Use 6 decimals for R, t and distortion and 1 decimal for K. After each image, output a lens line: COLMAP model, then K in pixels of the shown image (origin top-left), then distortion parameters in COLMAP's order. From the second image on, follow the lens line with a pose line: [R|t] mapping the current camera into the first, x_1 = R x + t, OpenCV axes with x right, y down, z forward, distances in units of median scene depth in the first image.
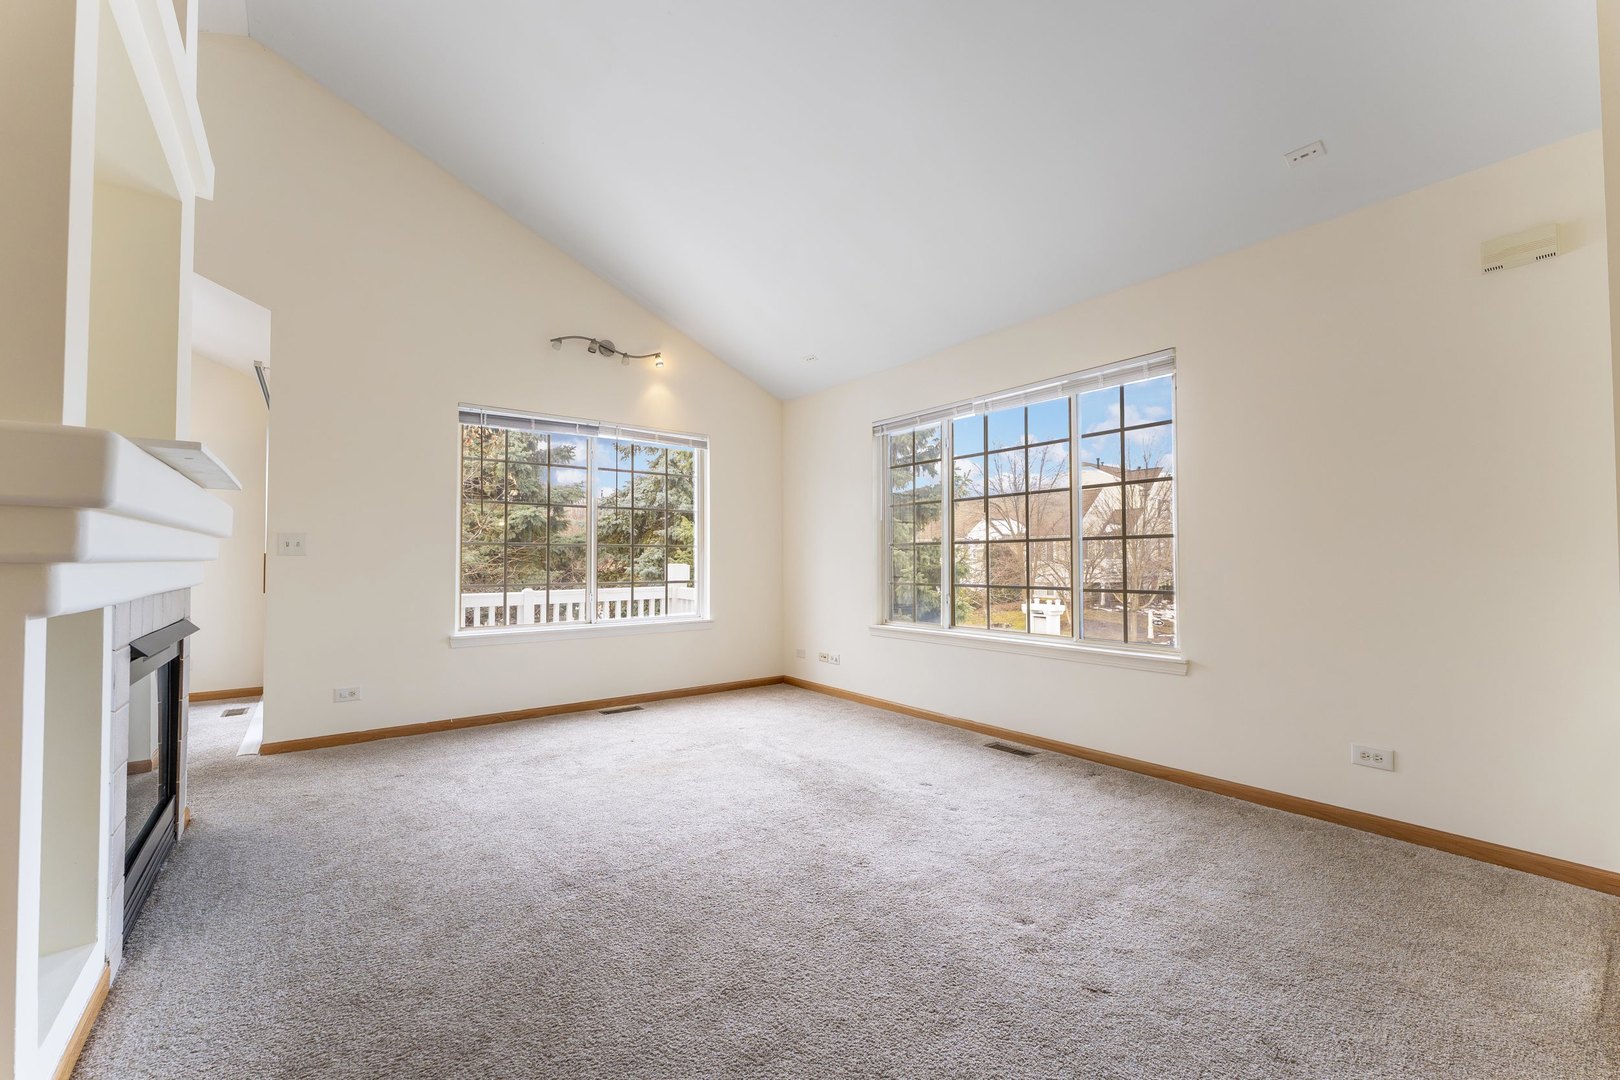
lens RADIAL K [[648.5, 0, 812.5], [0, 648.5, 555.9], [0, 0, 1]] dist [0.003222, 0.000423]
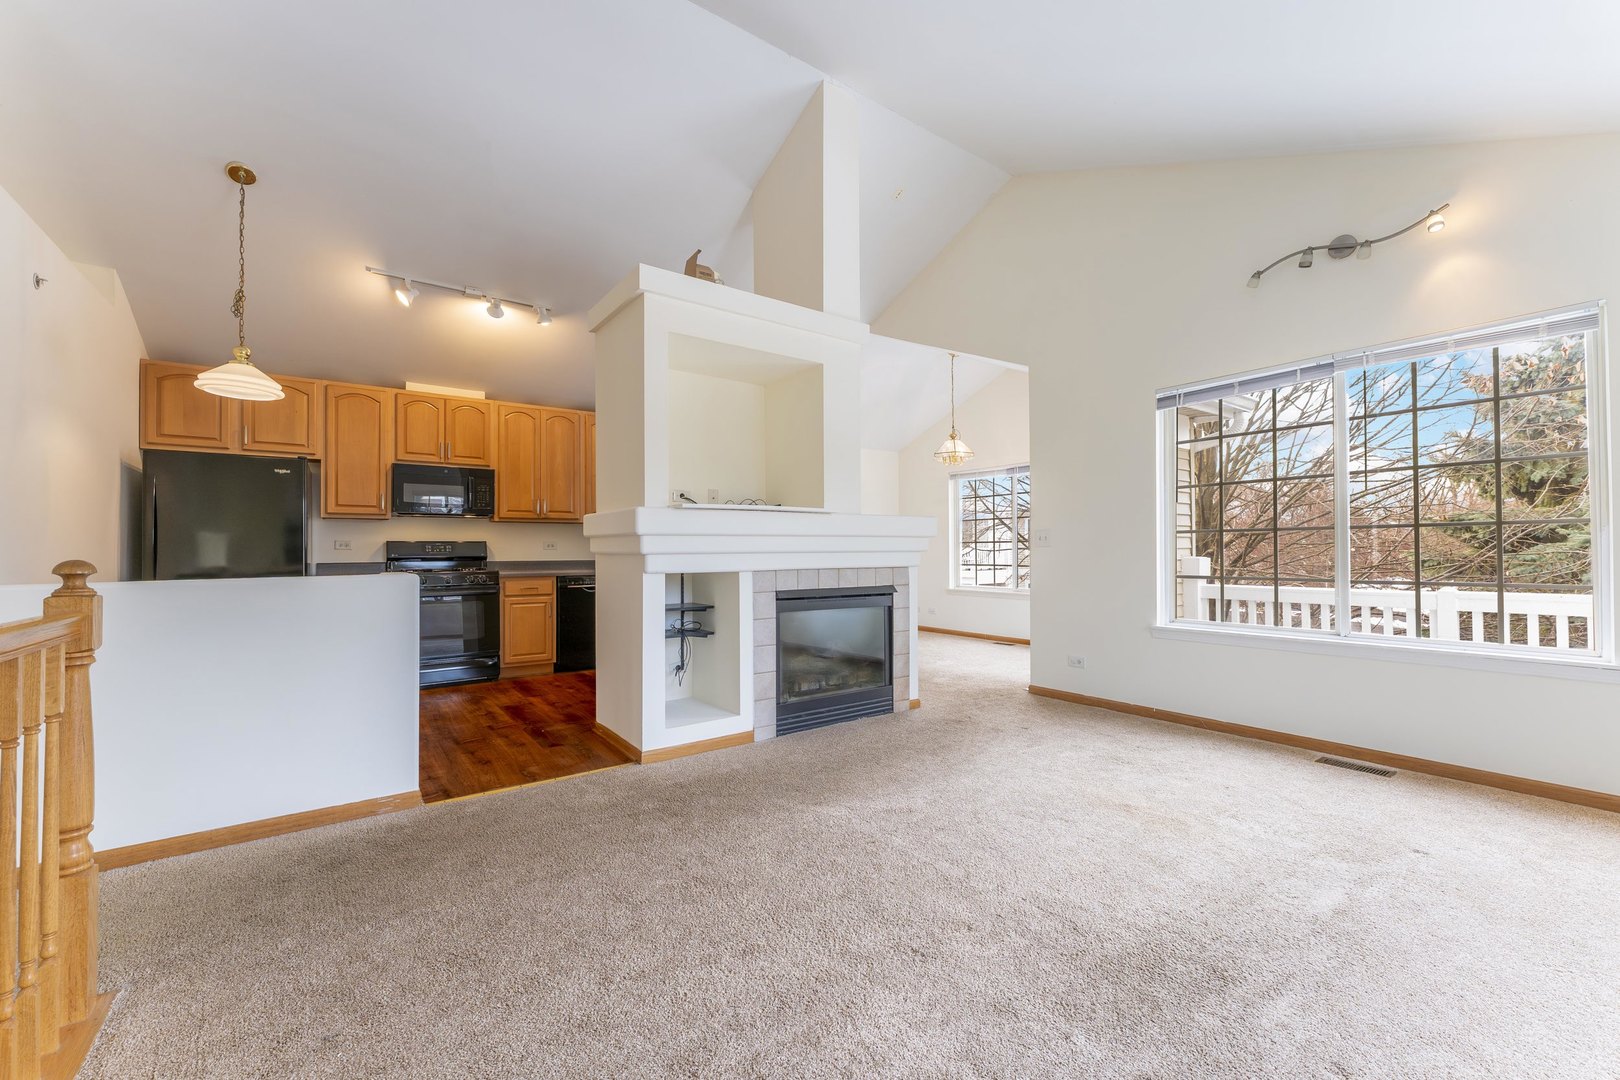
lens RADIAL K [[648.5, 0, 812.4], [0, 648.5, 542.5], [0, 0, 1]] dist [0.003222, 0.000423]
pose [[-0.029130, -0.019680, -0.999382, 0.404879], [0.010563, 0.999744, -0.019995, 0.009527], [0.999520, -0.011139, -0.028915, 0.445442]]
